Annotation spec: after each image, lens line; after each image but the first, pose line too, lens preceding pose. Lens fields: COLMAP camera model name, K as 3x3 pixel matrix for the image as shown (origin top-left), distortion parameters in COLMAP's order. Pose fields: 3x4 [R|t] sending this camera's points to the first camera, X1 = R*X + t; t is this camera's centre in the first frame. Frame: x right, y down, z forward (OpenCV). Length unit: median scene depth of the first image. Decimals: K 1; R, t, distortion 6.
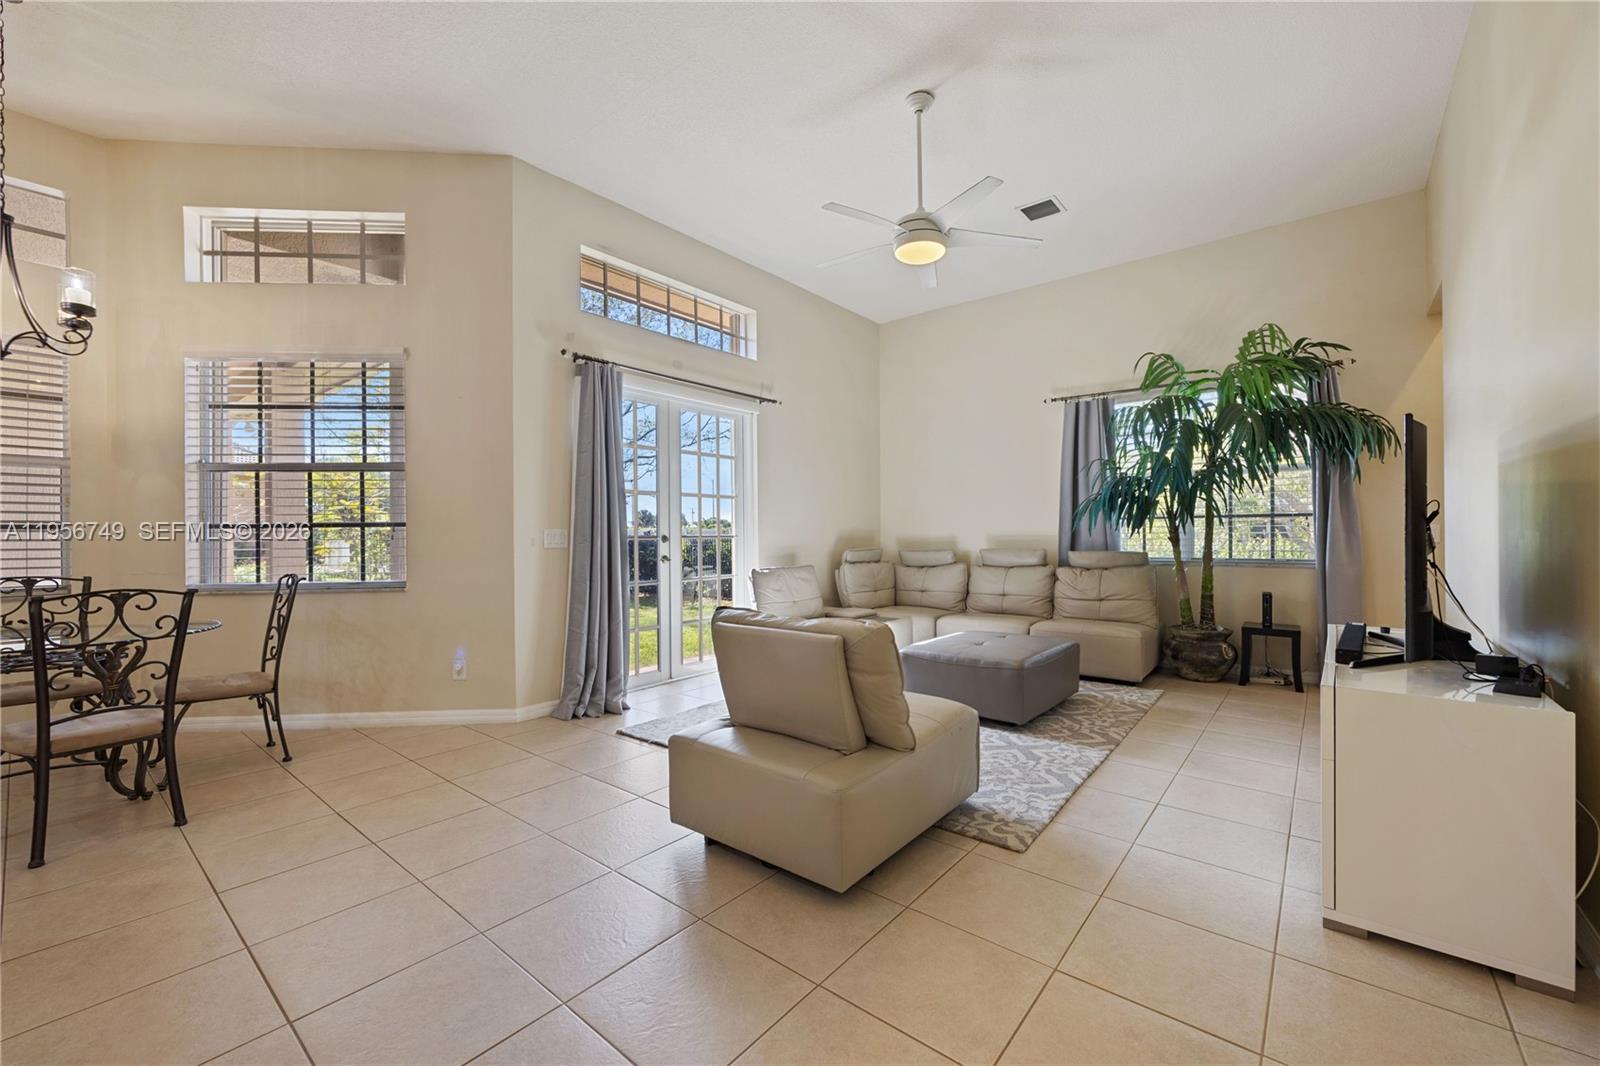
lens RADIAL K [[646.4, 0, 805.3], [0, 646.4, 540.7], [0, 0, 1]] dist [-0.001490, -0.000195]
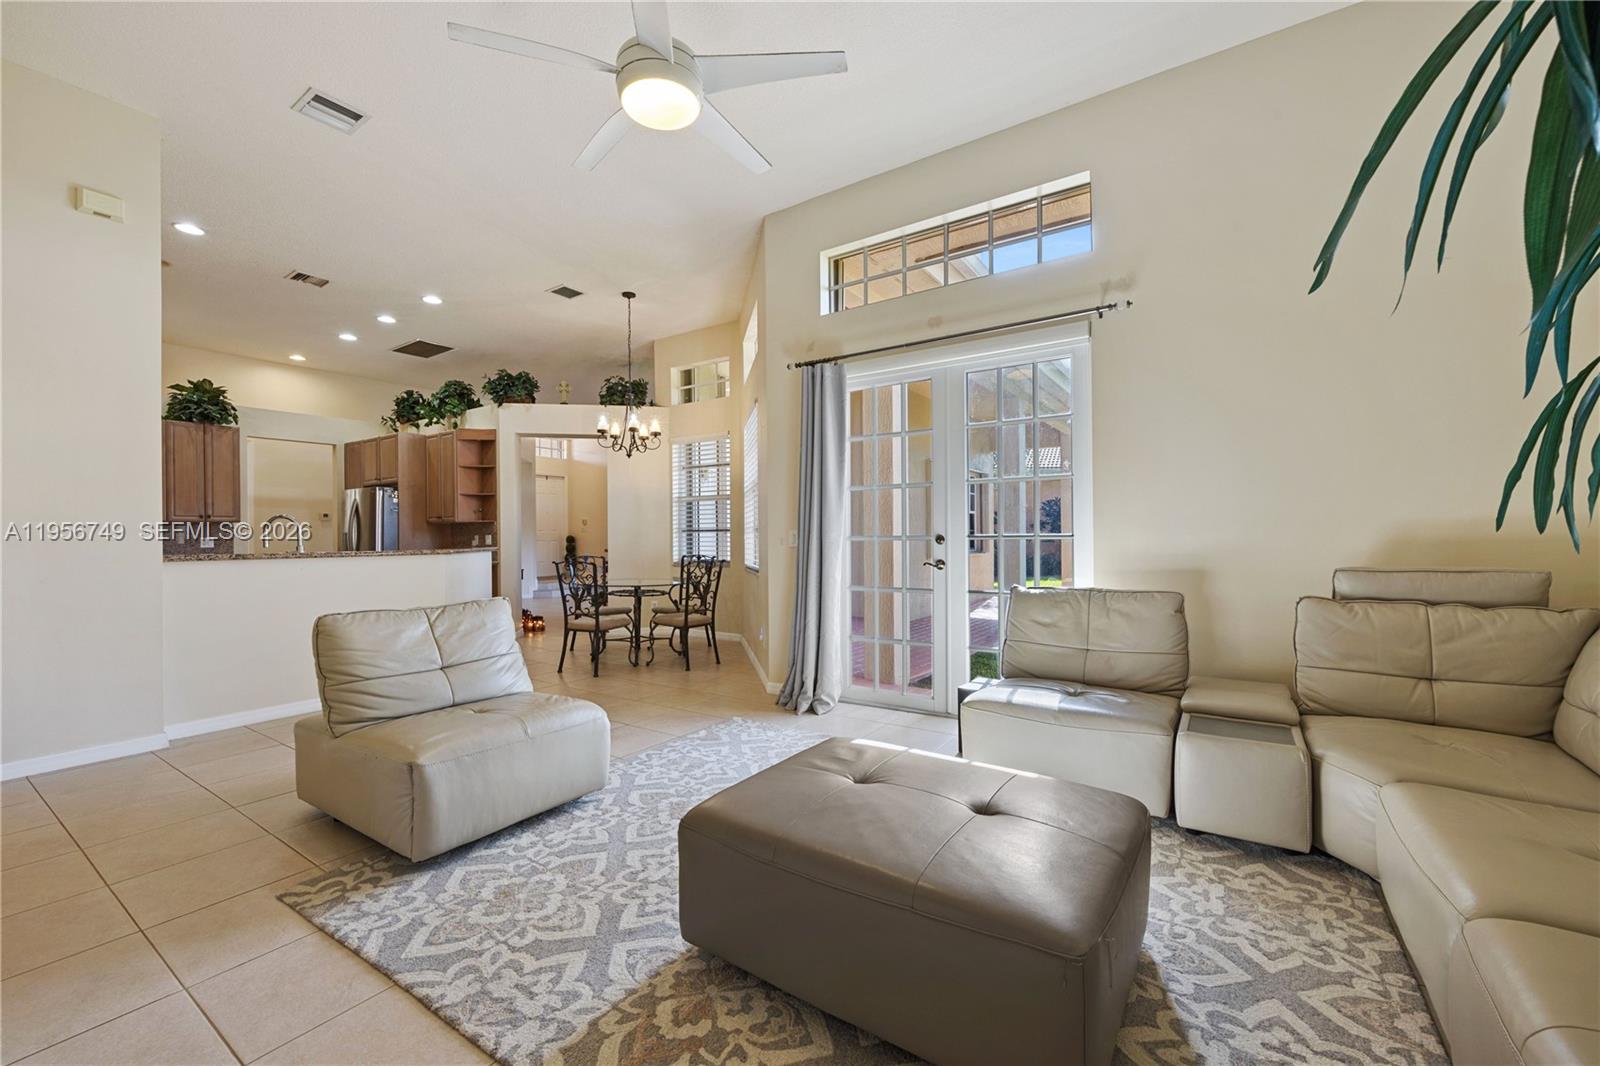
lens RADIAL K [[646.4, 0, 805.3], [0, 646.4, 540.7], [0, 0, 1]] dist [-0.001490, -0.000195]
pose [[0.084541, 0.015831, -0.996294, 0.926315], [0.002232, 0.999868, 0.016077, -0.023081], [0.996417, -0.003582, 0.084495, 1.188450]]
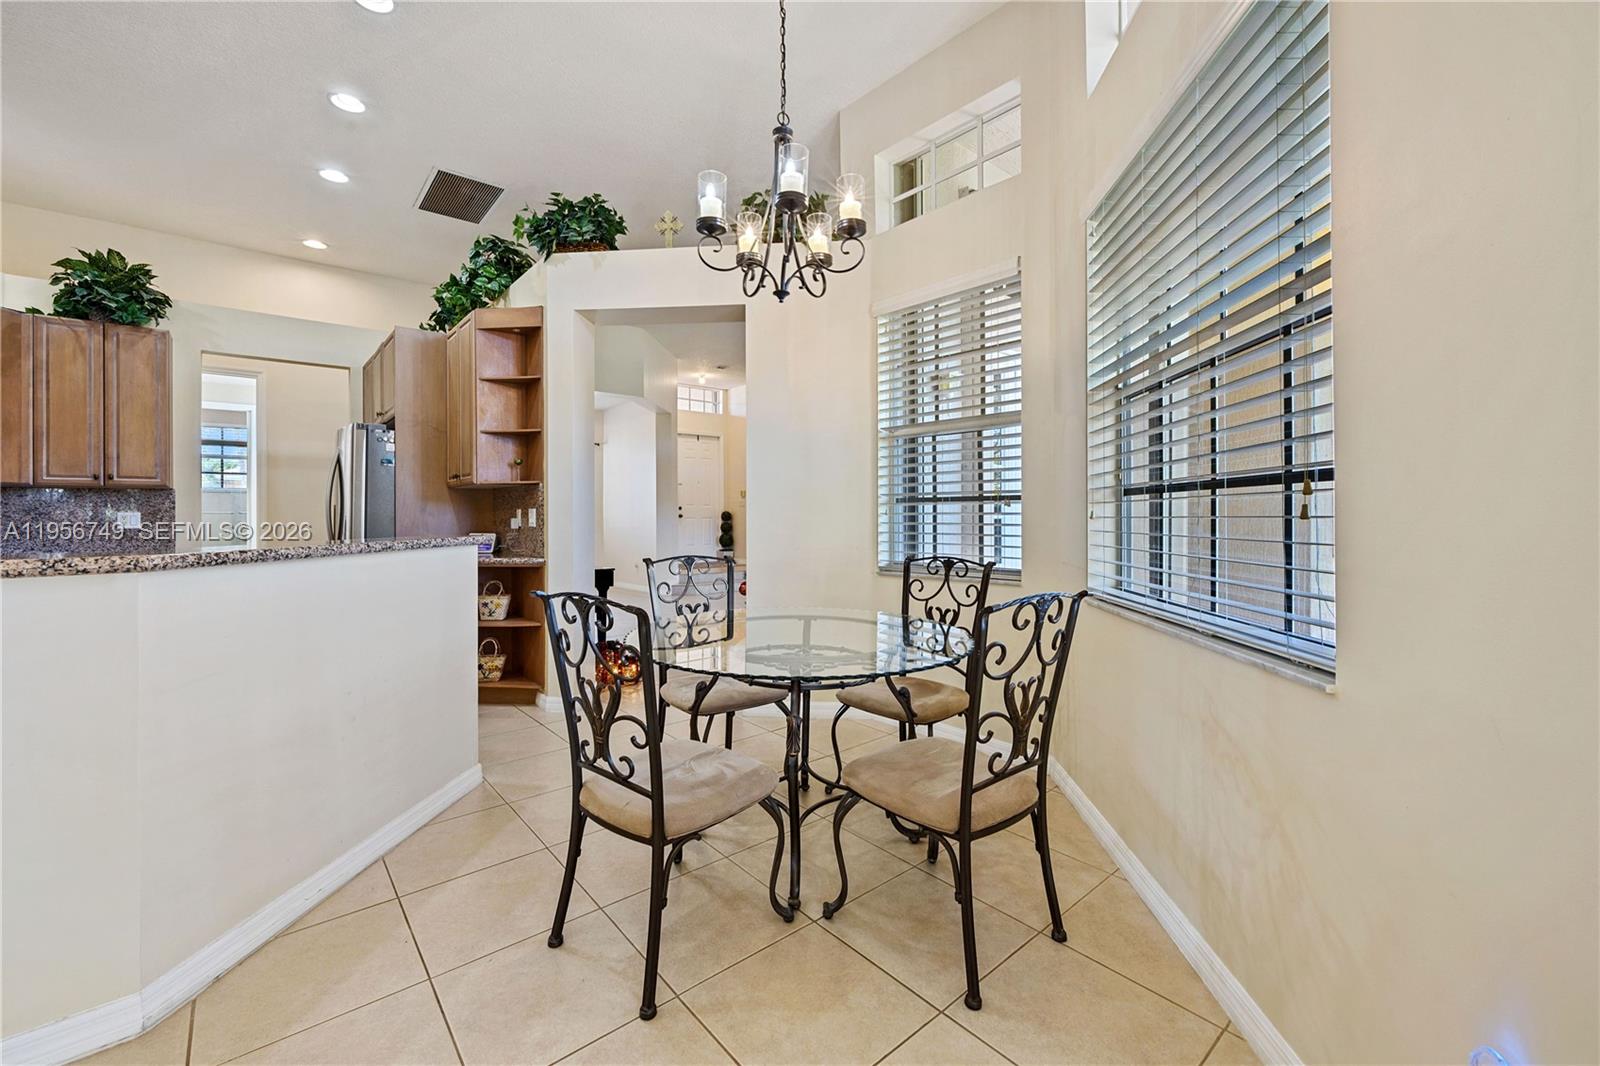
lens RADIAL K [[650.4, 0, 802.1], [0, 650.4, 513.9], [0, 0, 1]] dist [-0.000672, -0.000072]
pose [[-0.182360, 0.010600, -0.983175, -0.046313], [0.003323, 0.999943, 0.010165, -0.012844], [0.983226, -0.001413, -0.182384, 1.031266]]
